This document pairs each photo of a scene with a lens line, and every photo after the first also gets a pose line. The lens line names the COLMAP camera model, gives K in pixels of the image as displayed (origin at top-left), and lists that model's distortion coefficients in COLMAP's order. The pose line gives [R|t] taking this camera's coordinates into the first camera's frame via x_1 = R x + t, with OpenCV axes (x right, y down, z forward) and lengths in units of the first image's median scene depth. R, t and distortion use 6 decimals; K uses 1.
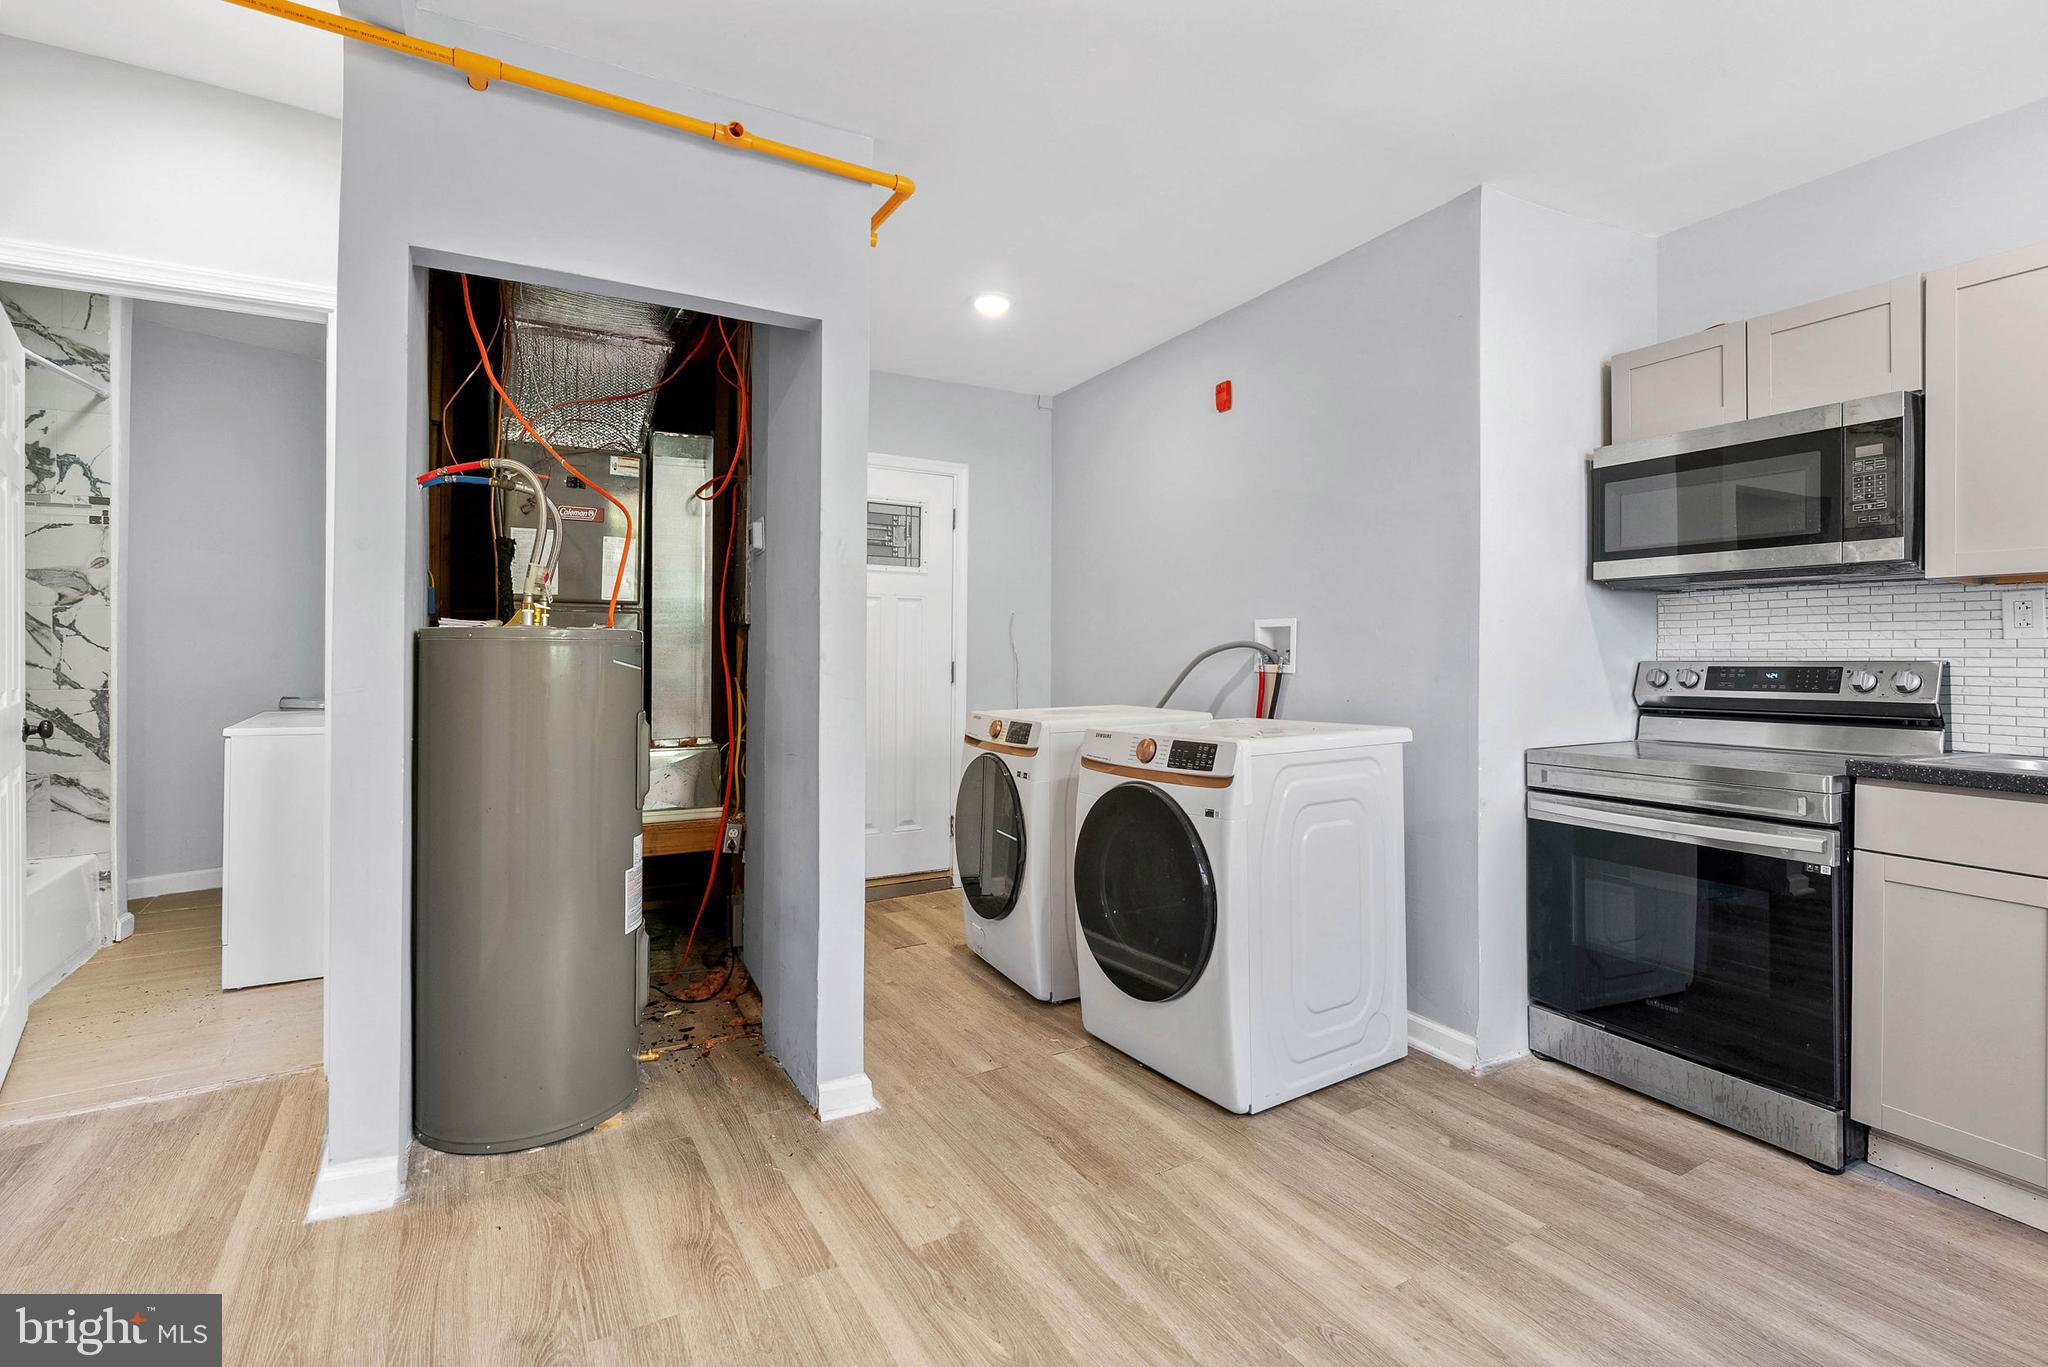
lens RADIAL K [[933.4, 0, 1034.4], [0, 933.4, 646.9], [0, 0, 1]] dist [-0.014023, 0.004807]
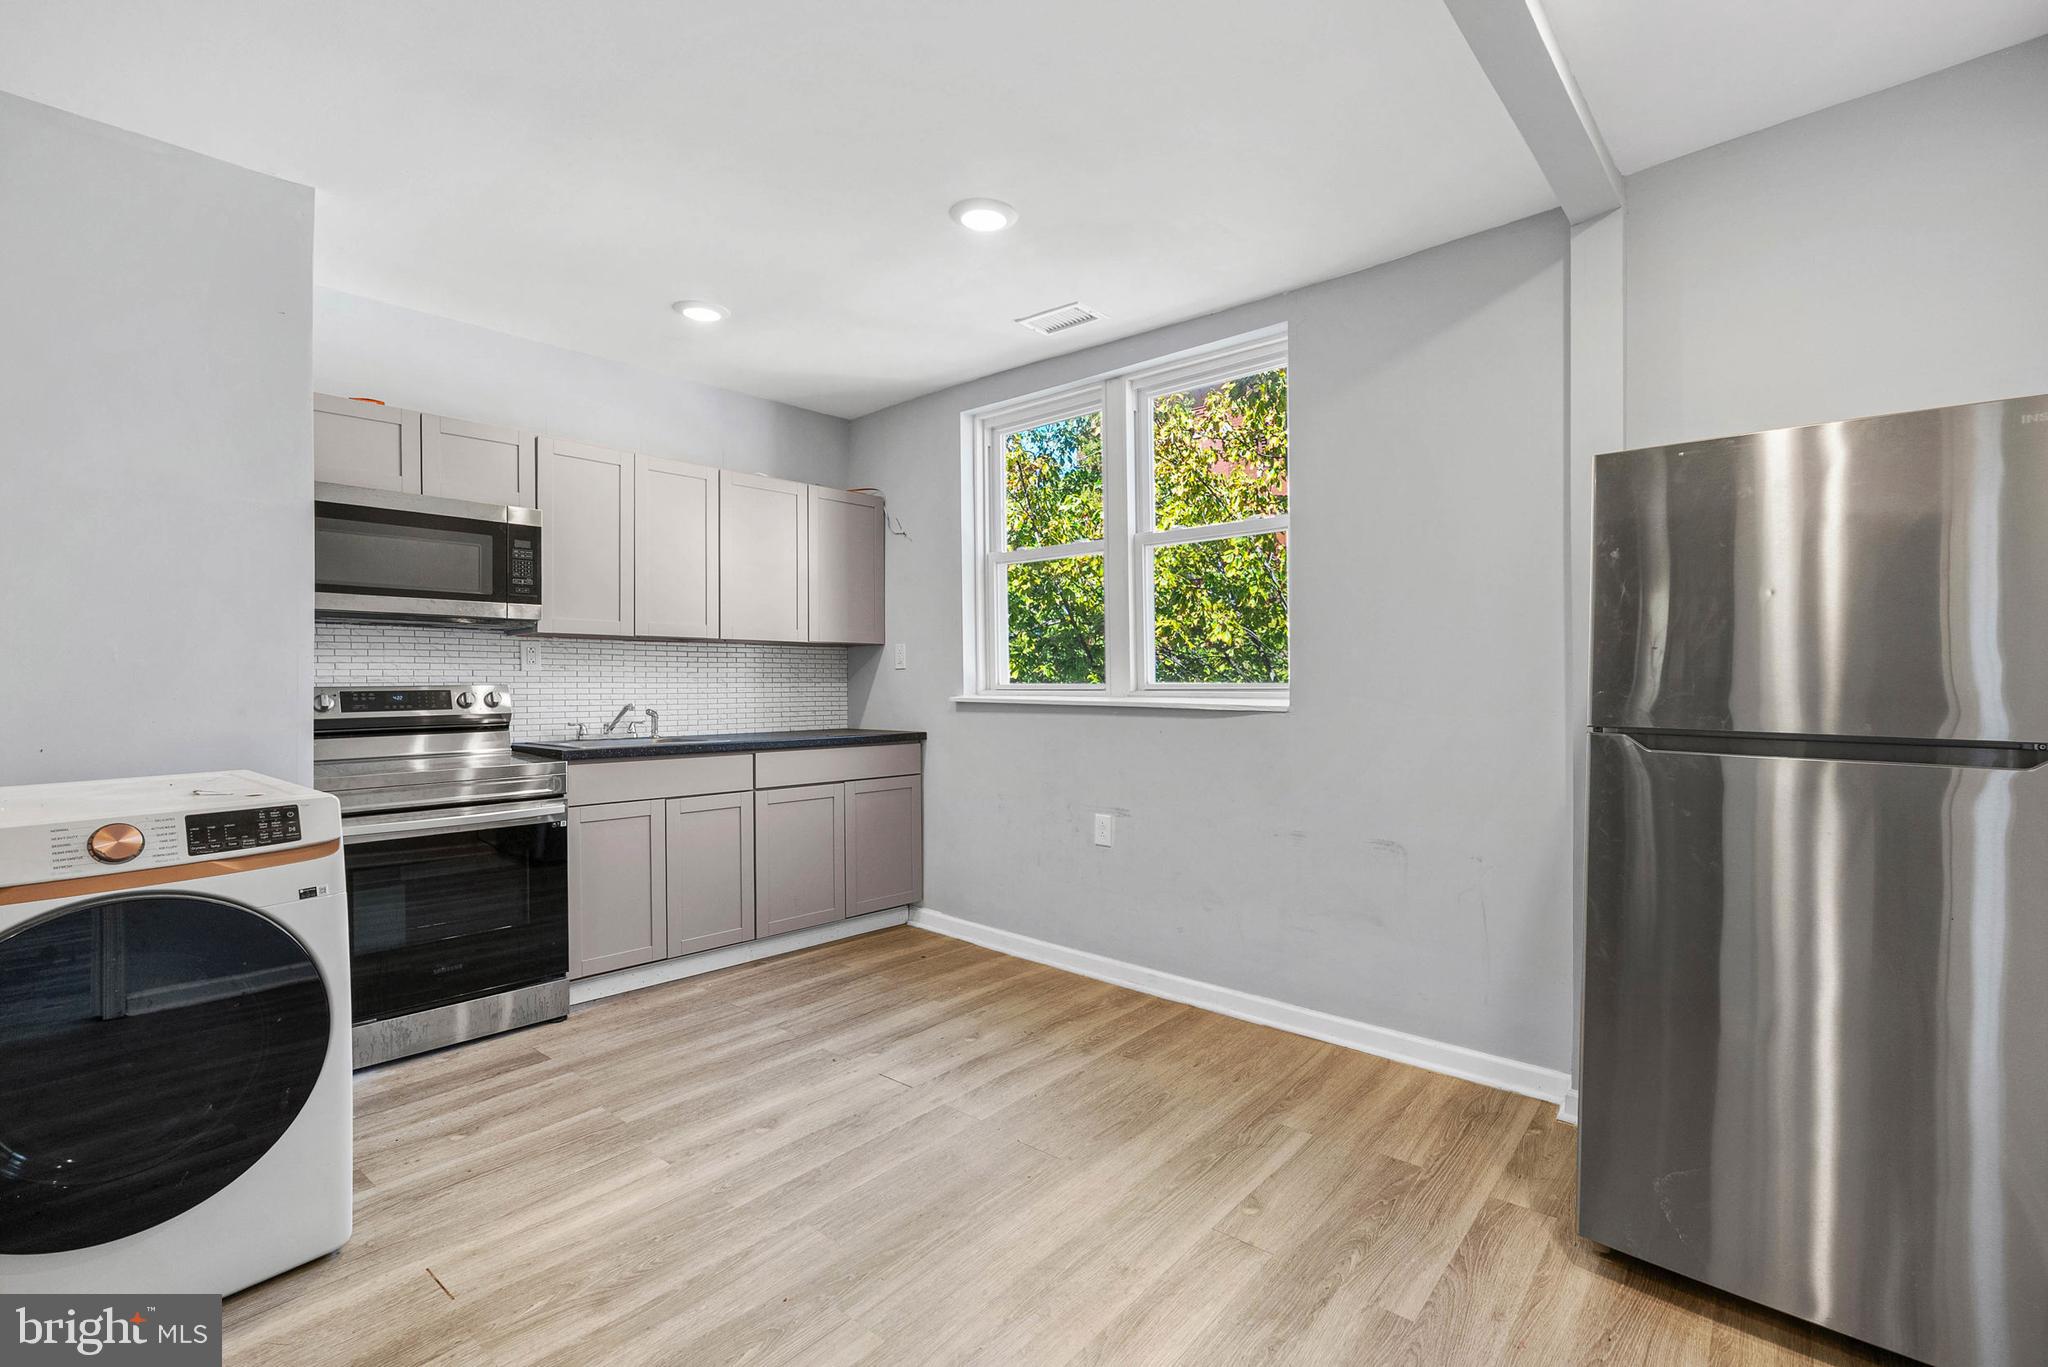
lens RADIAL K [[933.4, 0, 1023.8], [0, 933.4, 683.4], [0, 0, 1]] dist [-0.014023, 0.004807]
pose [[-0.326792, -0.011955, 0.945021, -0.889853], [-0.012014, 0.999892, 0.008495, -0.012636], [-0.945020, -0.008577, -0.326900, 0.835272]]
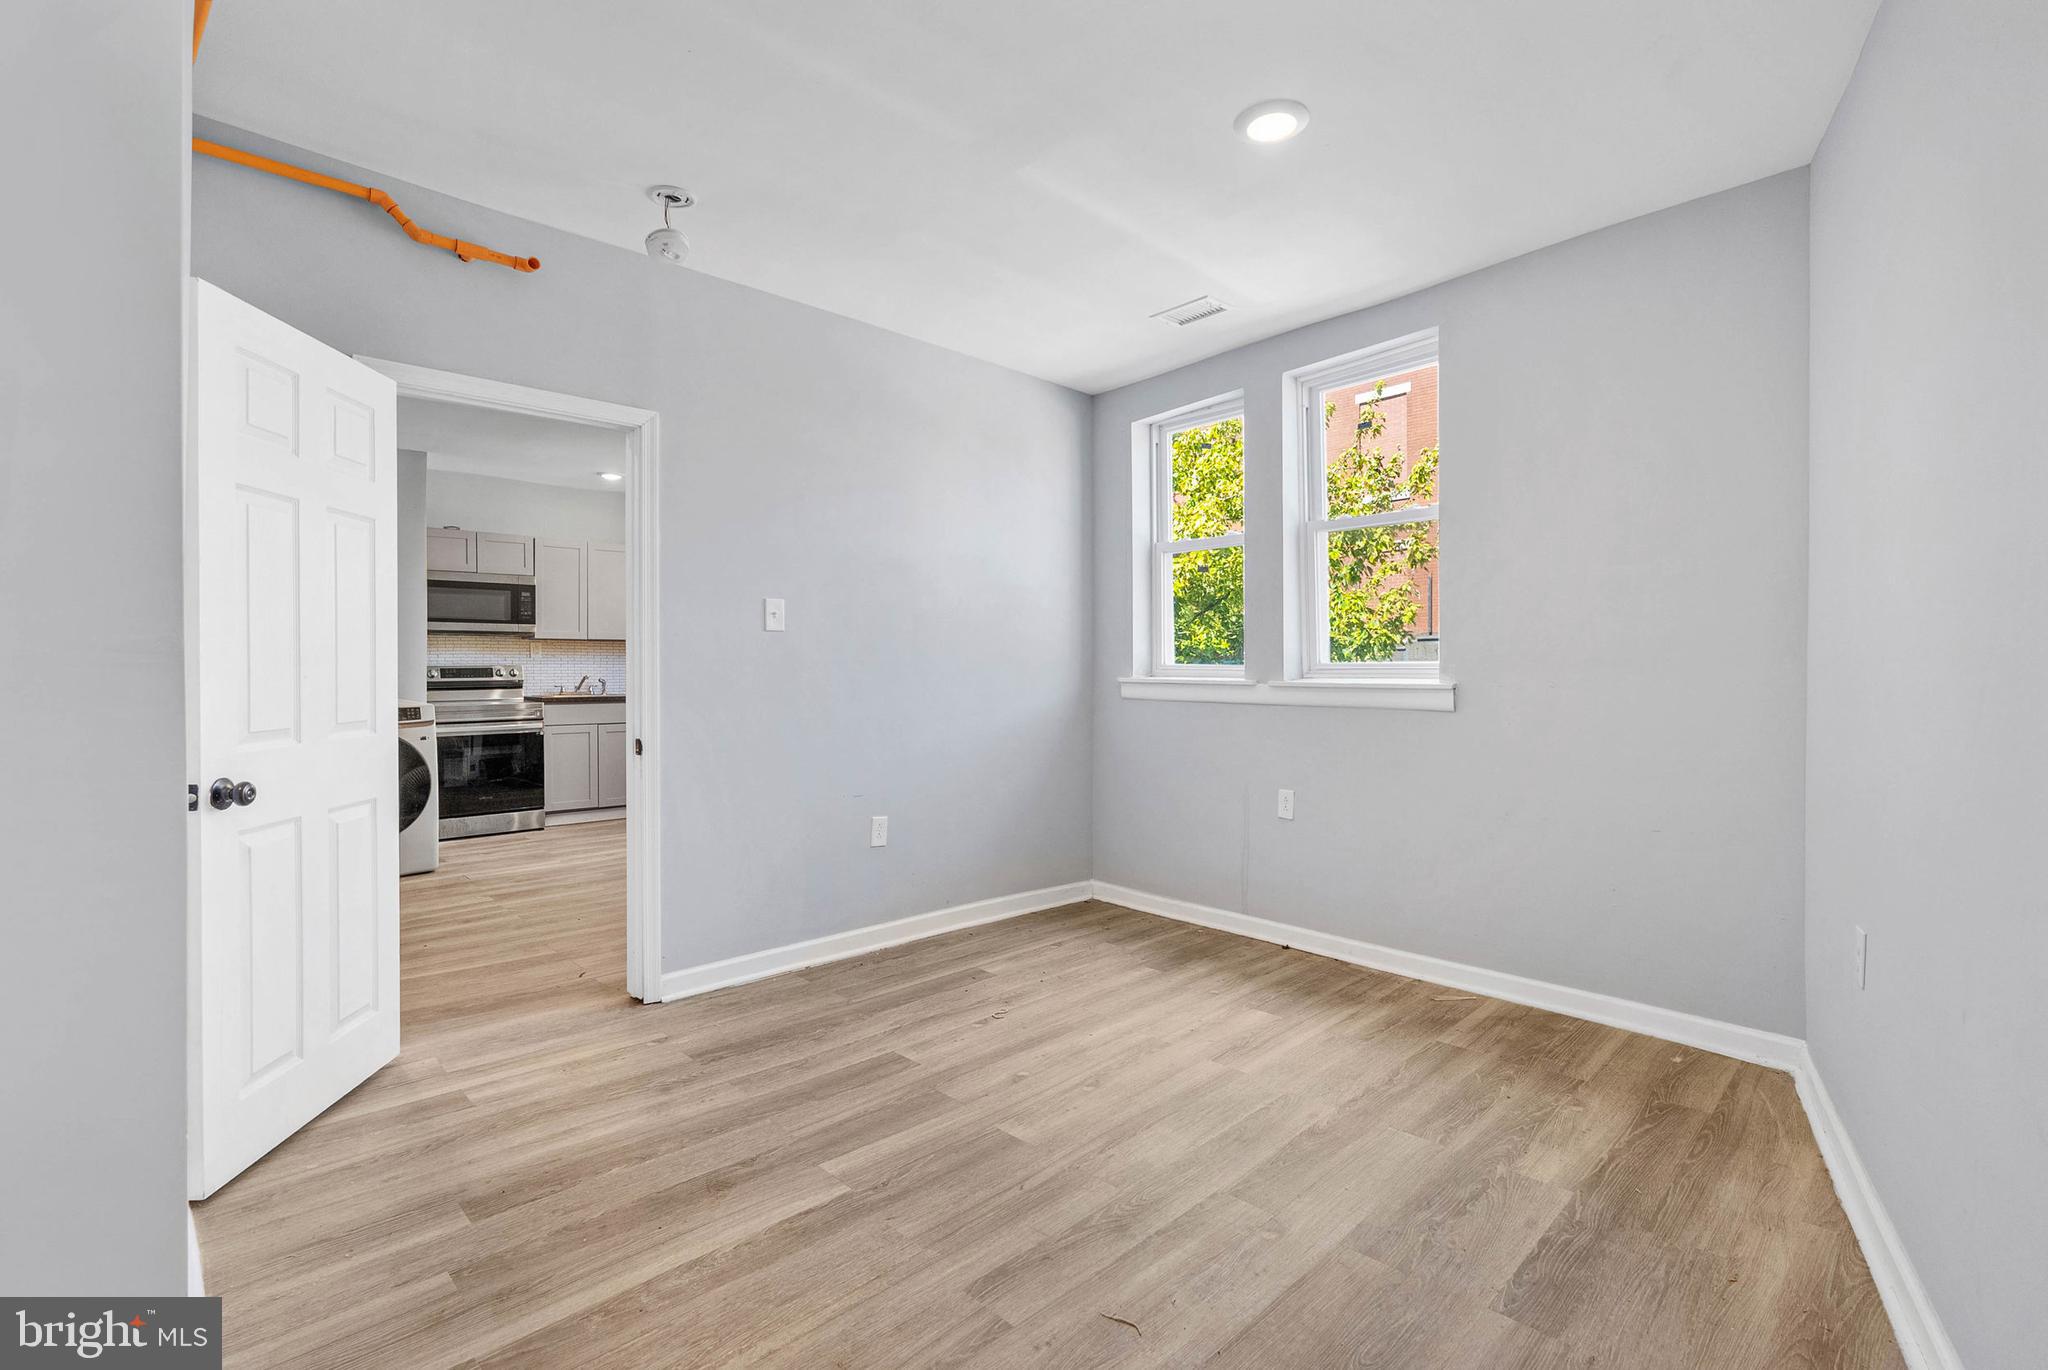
lens RADIAL K [[933.4, 0, 1012.2], [0, 933.4, 673.7], [0, 0, 1]] dist [-0.014023, 0.004807]
pose [[-0.229194, -0.018085, 0.973213, -2.710111], [-0.013299, 0.999792, 0.015447, -0.029988], [-0.973290, -0.009402, -0.229387, 0.190691]]
